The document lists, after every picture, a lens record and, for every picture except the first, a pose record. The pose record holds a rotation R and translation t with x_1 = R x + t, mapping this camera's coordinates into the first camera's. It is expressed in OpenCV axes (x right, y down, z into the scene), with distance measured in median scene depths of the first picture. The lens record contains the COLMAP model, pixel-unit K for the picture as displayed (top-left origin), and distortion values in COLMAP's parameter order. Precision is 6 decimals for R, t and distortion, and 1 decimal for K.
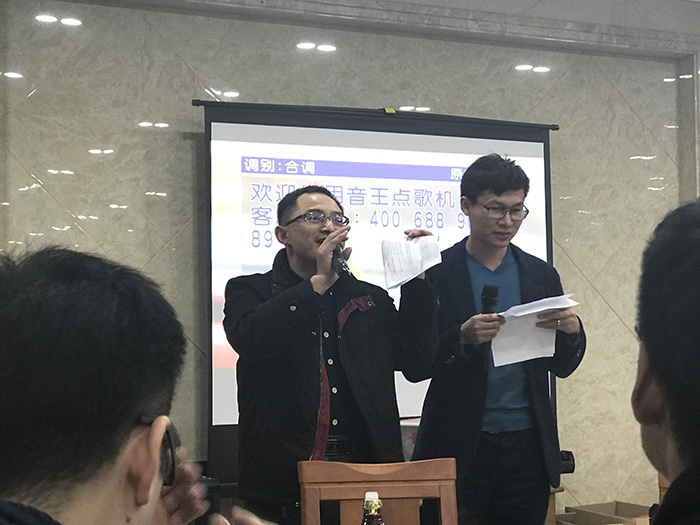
lens RADIAL K [[1318.1, 0, 346.4], [0, 1318.1, 262.7], [0, 0, 1]] dist [0.068218, 0.000000]
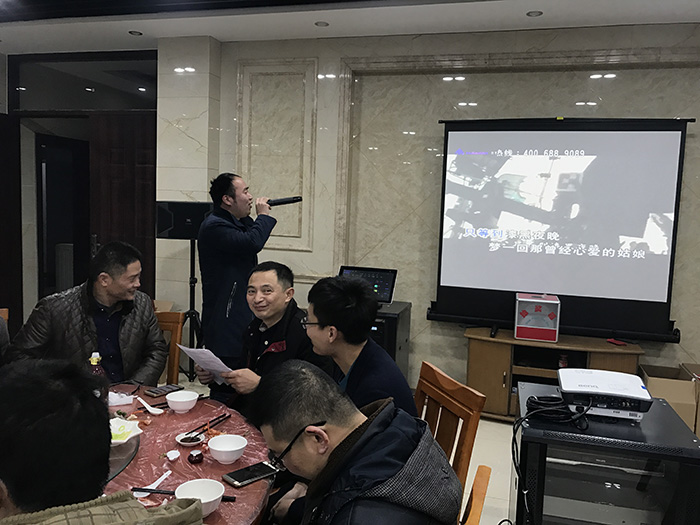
lens RADIAL K [[574.0, 0, 354.7], [0, 574.0, 259.8], [0, 0, 1]] dist [0.044658, -0.057267]
pose [[0.741993, 0.104918, -0.662147, 0.329010], [-0.011776, 0.989565, 0.143602, -0.035086], [0.670304, -0.098754, 0.735487, 0.235455]]
